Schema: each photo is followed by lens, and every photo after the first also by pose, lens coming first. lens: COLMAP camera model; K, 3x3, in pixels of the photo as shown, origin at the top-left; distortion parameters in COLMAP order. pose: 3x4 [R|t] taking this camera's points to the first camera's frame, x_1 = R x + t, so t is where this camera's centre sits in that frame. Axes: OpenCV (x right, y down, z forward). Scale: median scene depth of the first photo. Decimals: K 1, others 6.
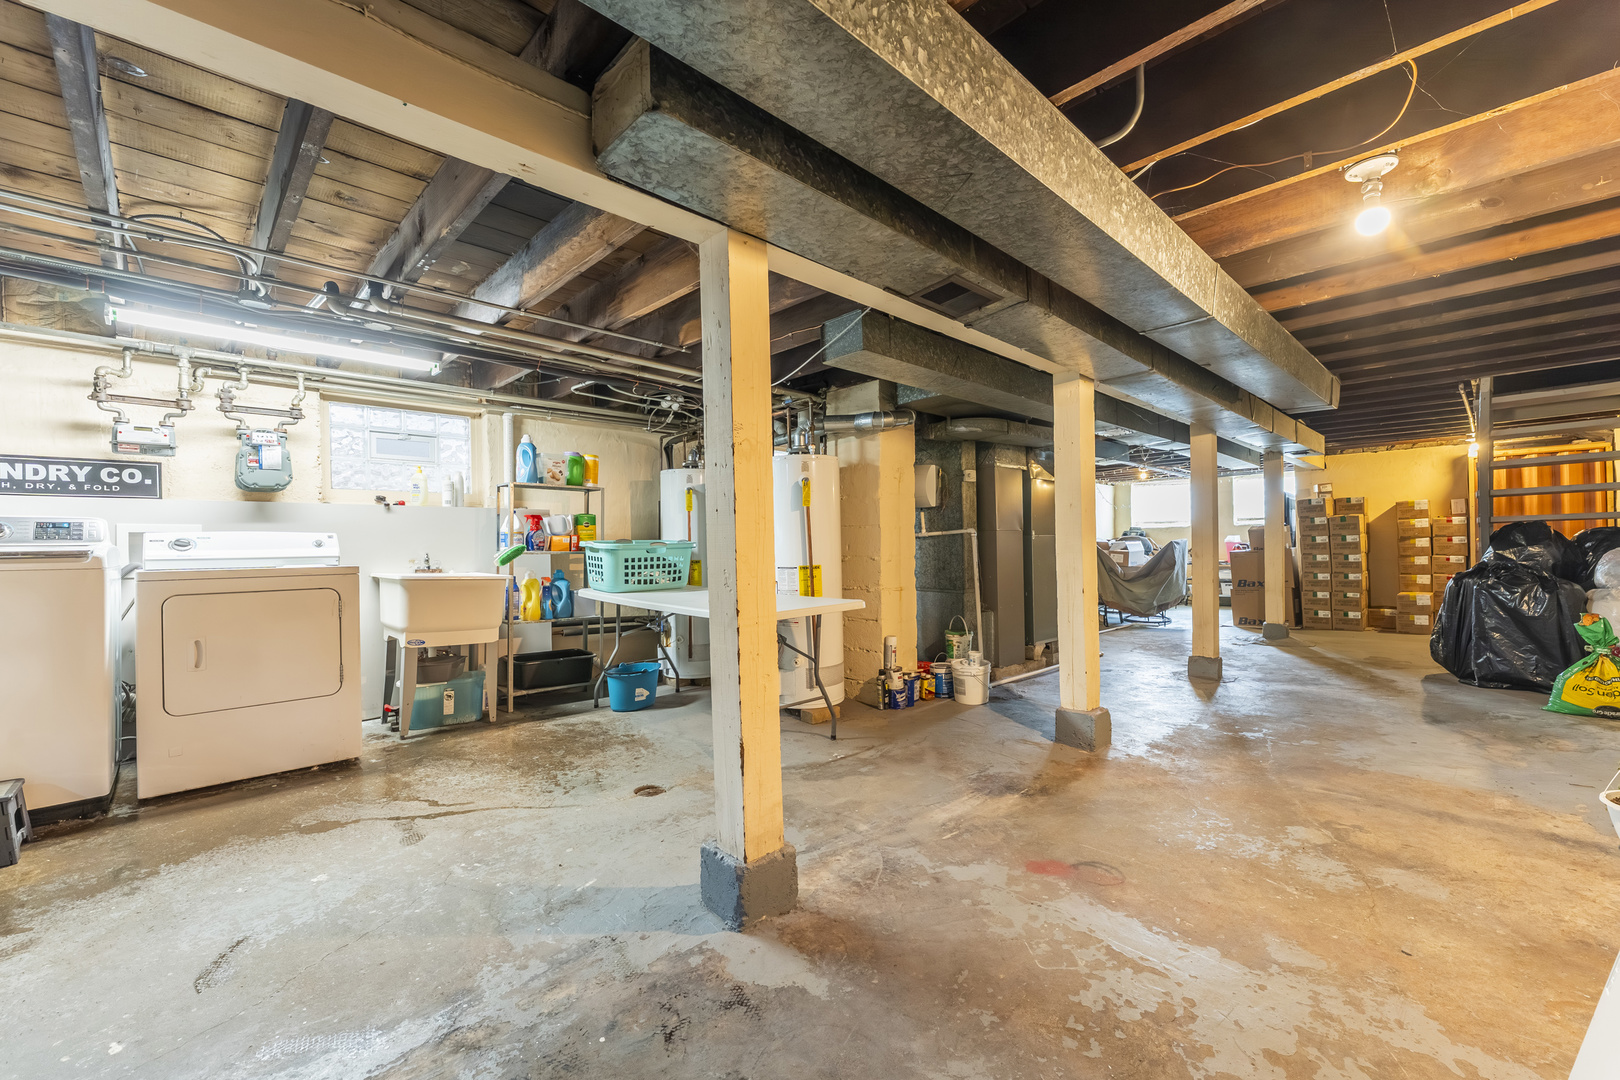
lens RADIAL K [[649.8, 0, 814.4], [0, 649.8, 544.8], [0, 0, 1]] dist [-0.002340, -0.000234]
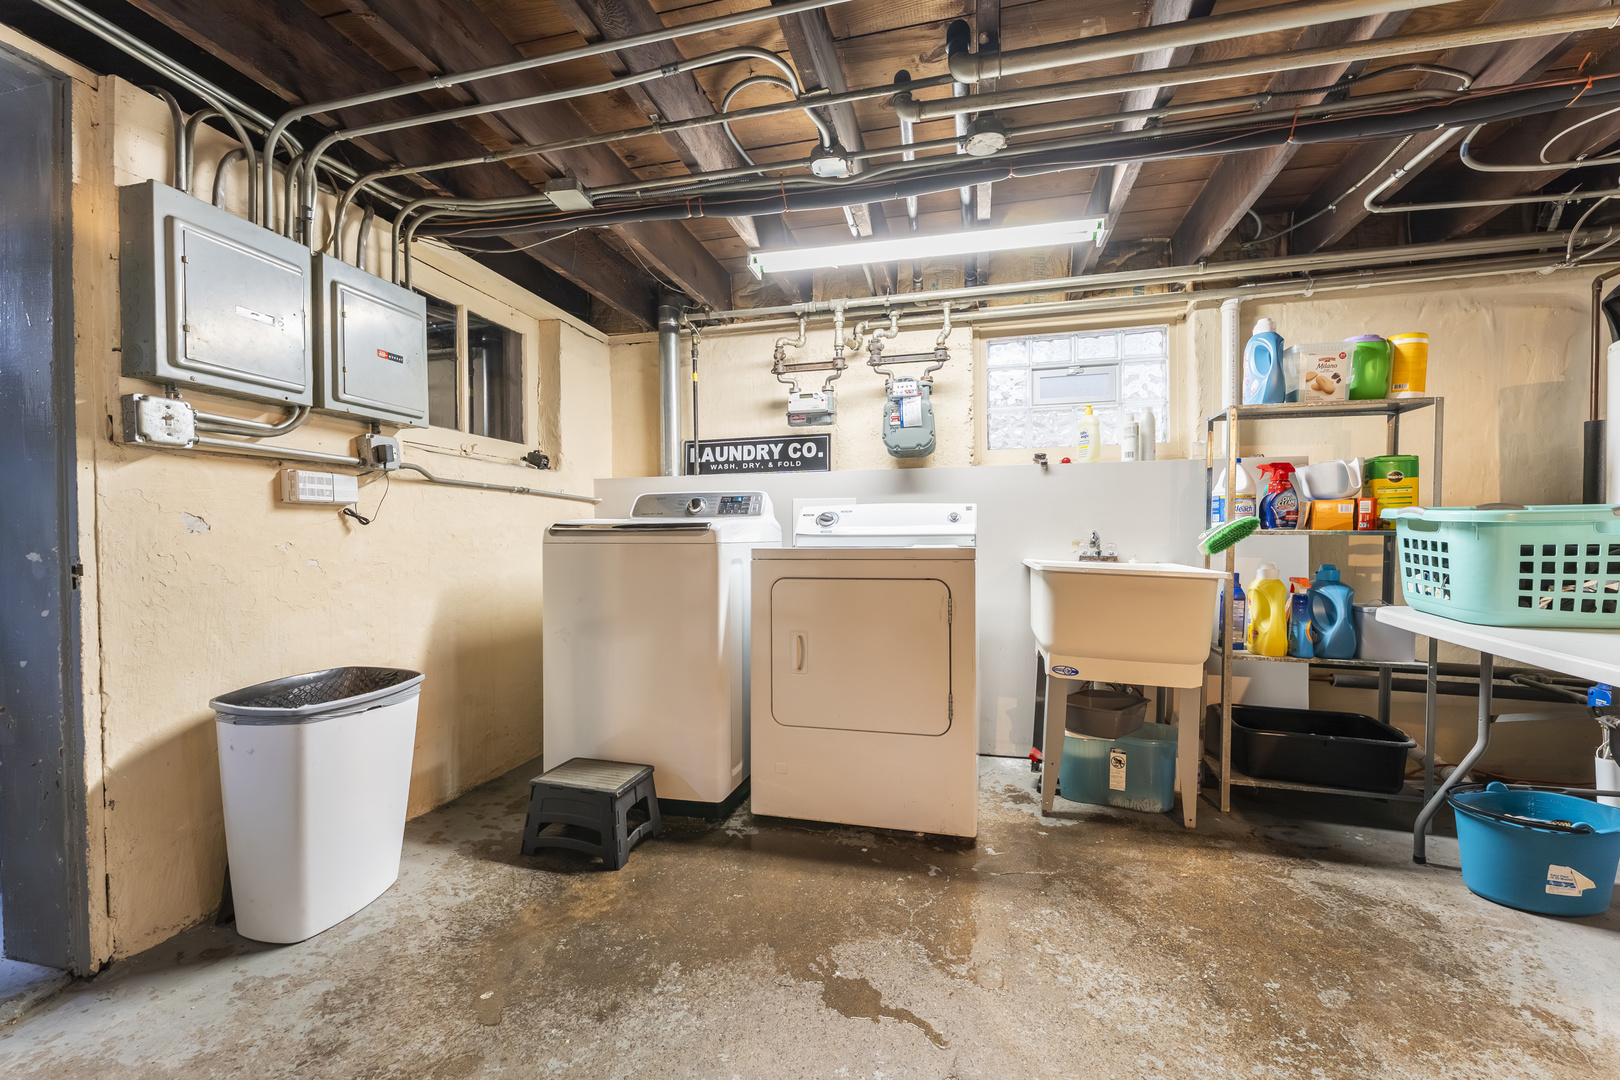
lens RADIAL K [[649.8, 0, 814.4], [0, 649.8, 544.8], [0, 0, 1]] dist [-0.002340, -0.000234]
pose [[0.518814, 0.018784, -0.854681, -0.182421], [-0.000749, 0.999768, 0.021518, 0.012589], [0.854887, -0.010524, 0.518708, 0.422407]]
